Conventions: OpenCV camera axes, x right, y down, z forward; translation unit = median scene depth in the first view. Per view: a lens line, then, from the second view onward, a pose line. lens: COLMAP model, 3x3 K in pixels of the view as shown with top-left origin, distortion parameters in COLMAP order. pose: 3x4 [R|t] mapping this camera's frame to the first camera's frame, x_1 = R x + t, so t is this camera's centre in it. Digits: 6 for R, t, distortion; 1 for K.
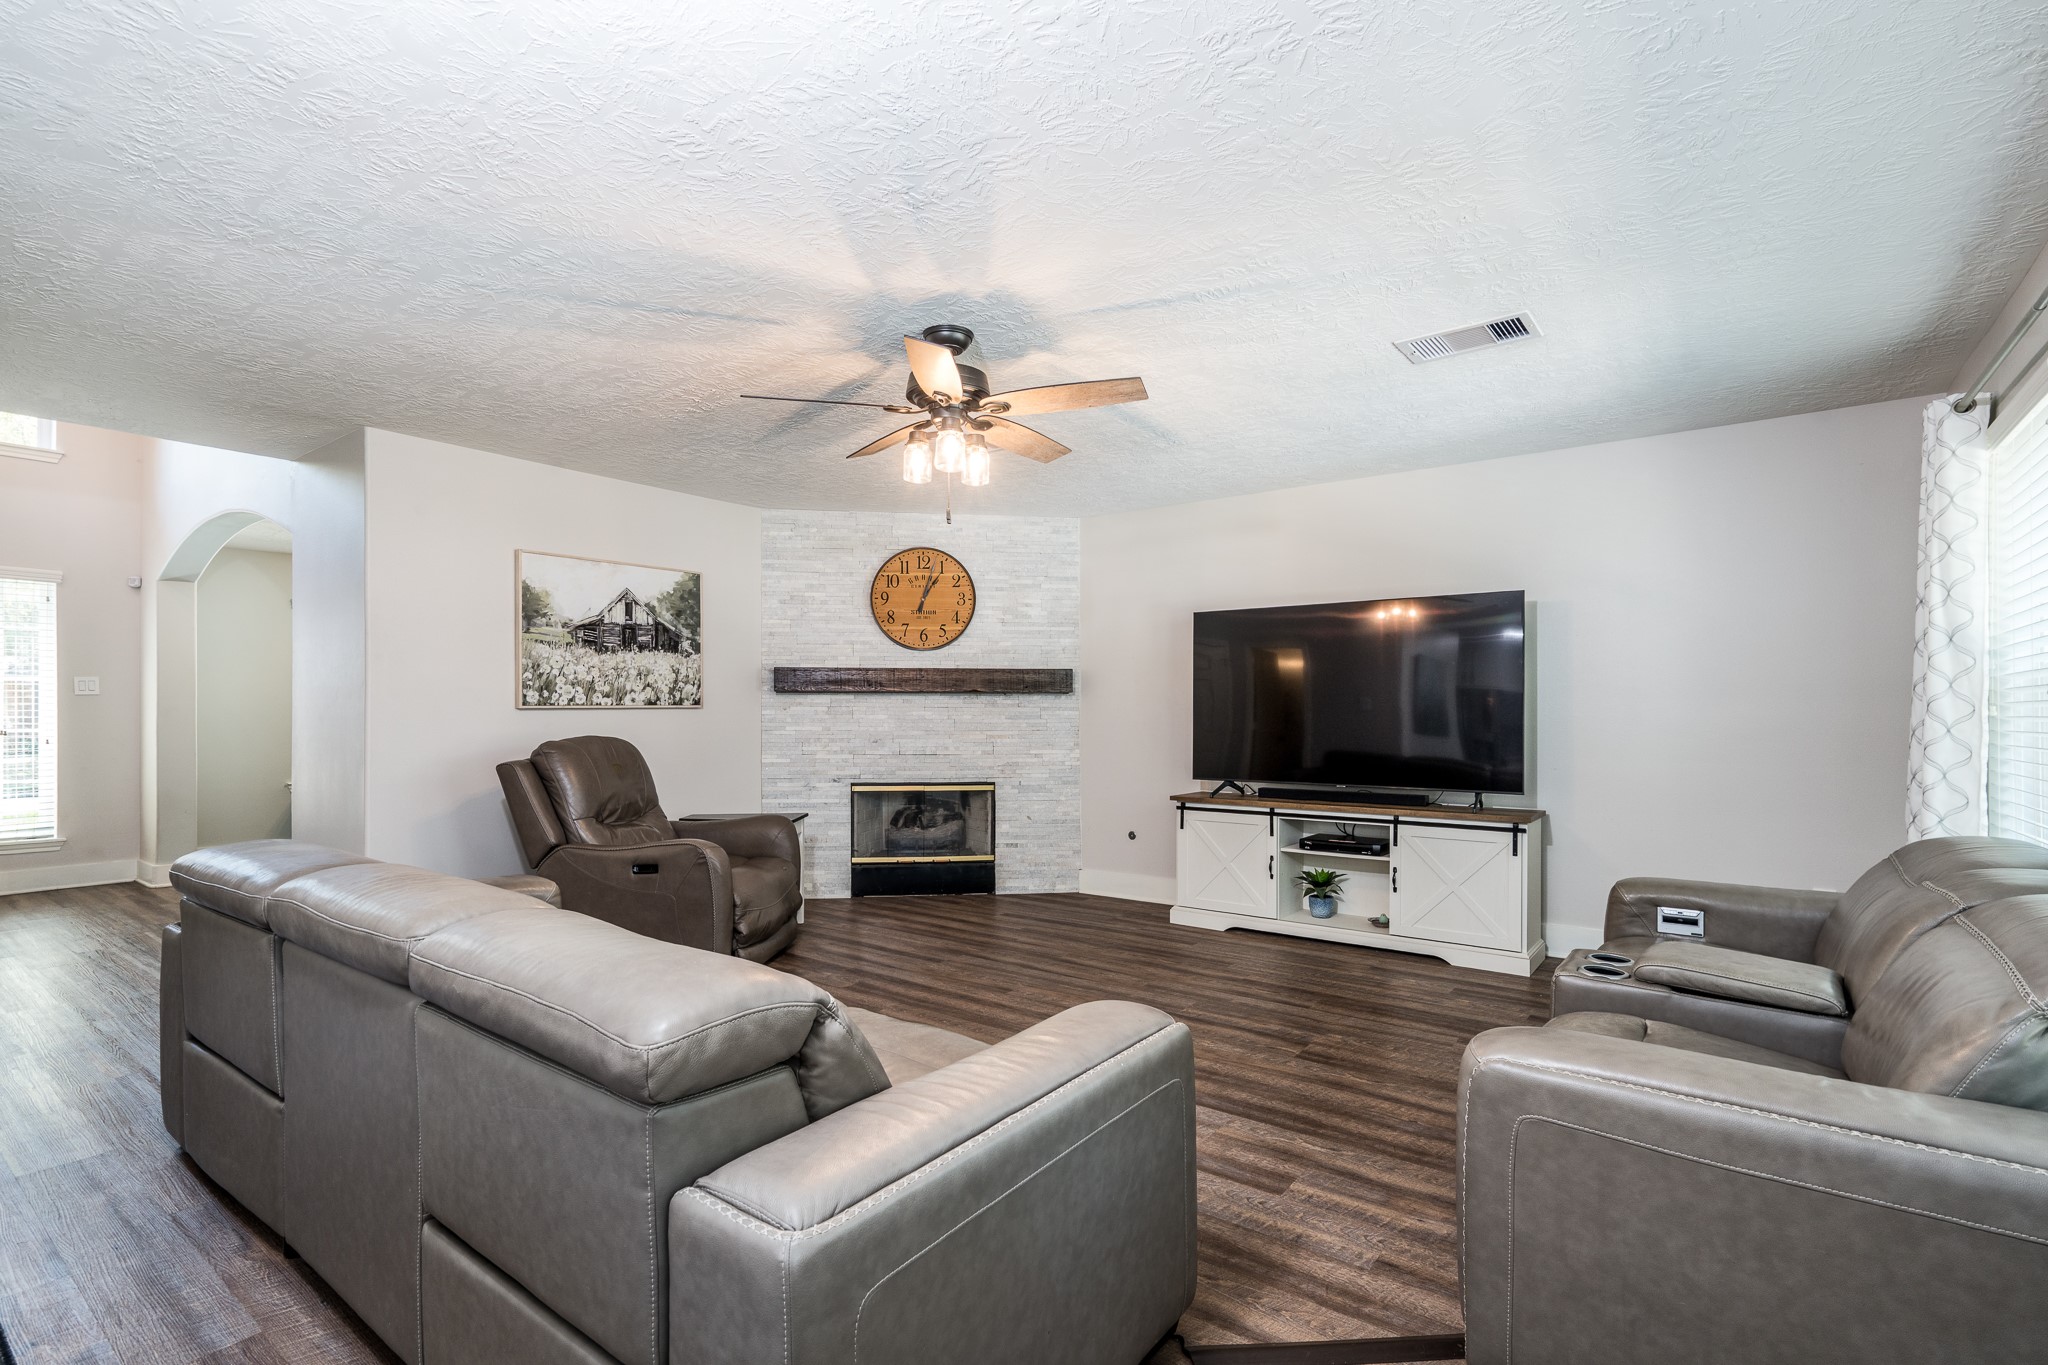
lens RADIAL K [[948.7, 0, 1023.0], [0, 948.7, 710.9], [0, 0, 1]] dist [-0.003790, 0.006033]
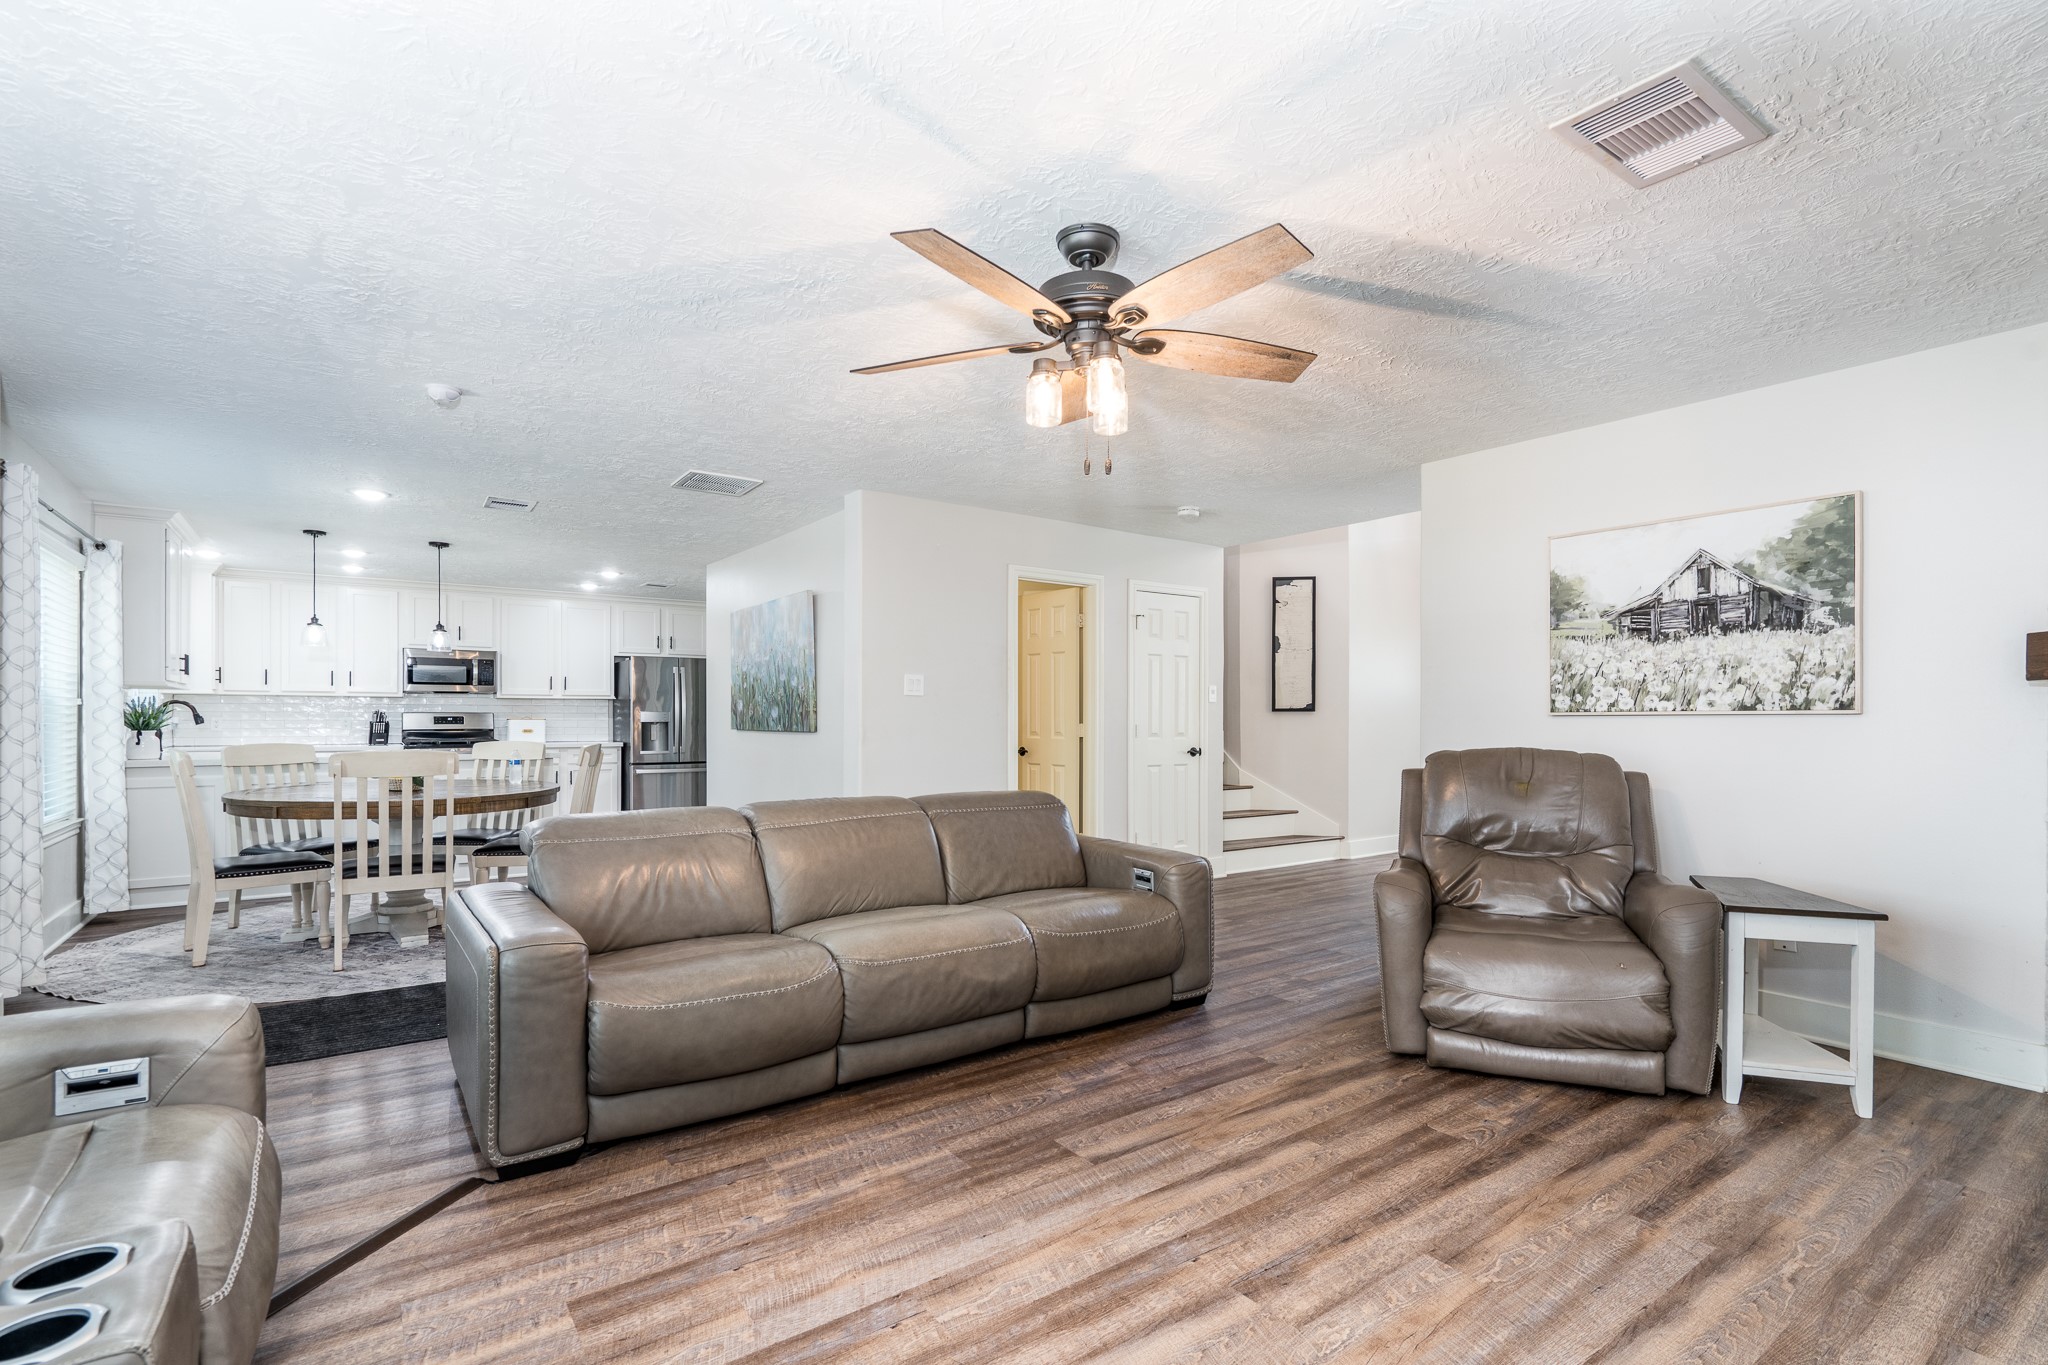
lens RADIAL K [[948.7, 0, 1039.6], [0, 948.7, 719.0], [0, 0, 1]] dist [-0.003790, 0.006033]
pose [[-0.287872, 0.000338, -0.957669, 0.416600], [-0.003808, 0.999992, 0.001498, 0.000974], [0.957661, 0.004077, -0.287868, 0.720015]]
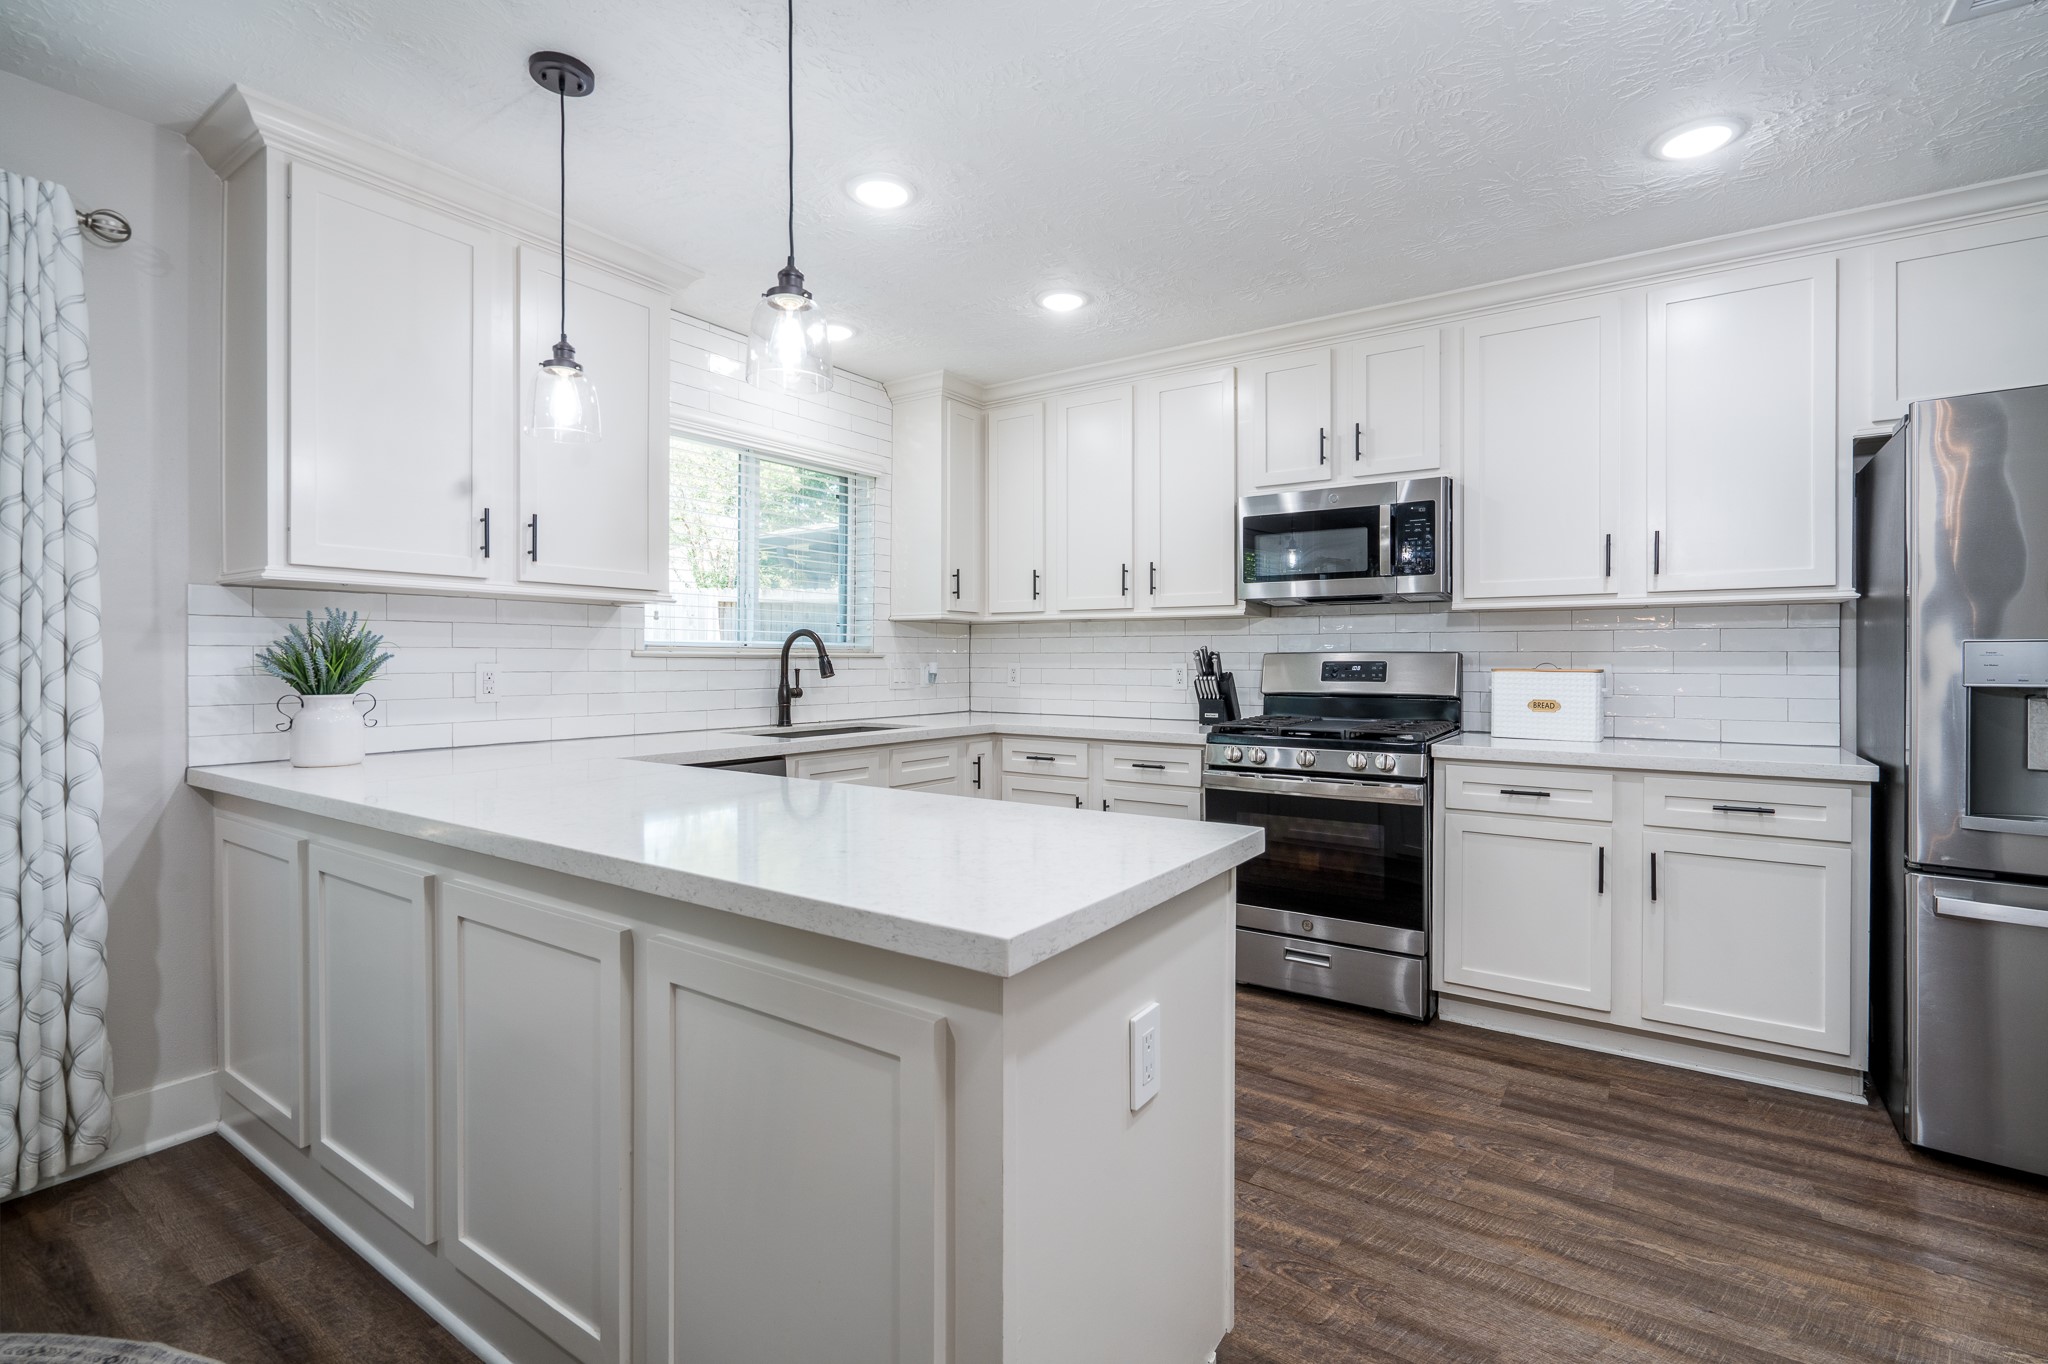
lens RADIAL K [[948.7, 0, 1042.2], [0, 948.7, 657.4], [0, 0, 1]] dist [-0.003790, 0.006033]
pose [[-0.998712, -0.003450, -0.050624, -0.654138], [-0.003554, 0.999992, 0.001960, -0.000606], [0.050617, 0.002137, -0.998716, -0.121981]]
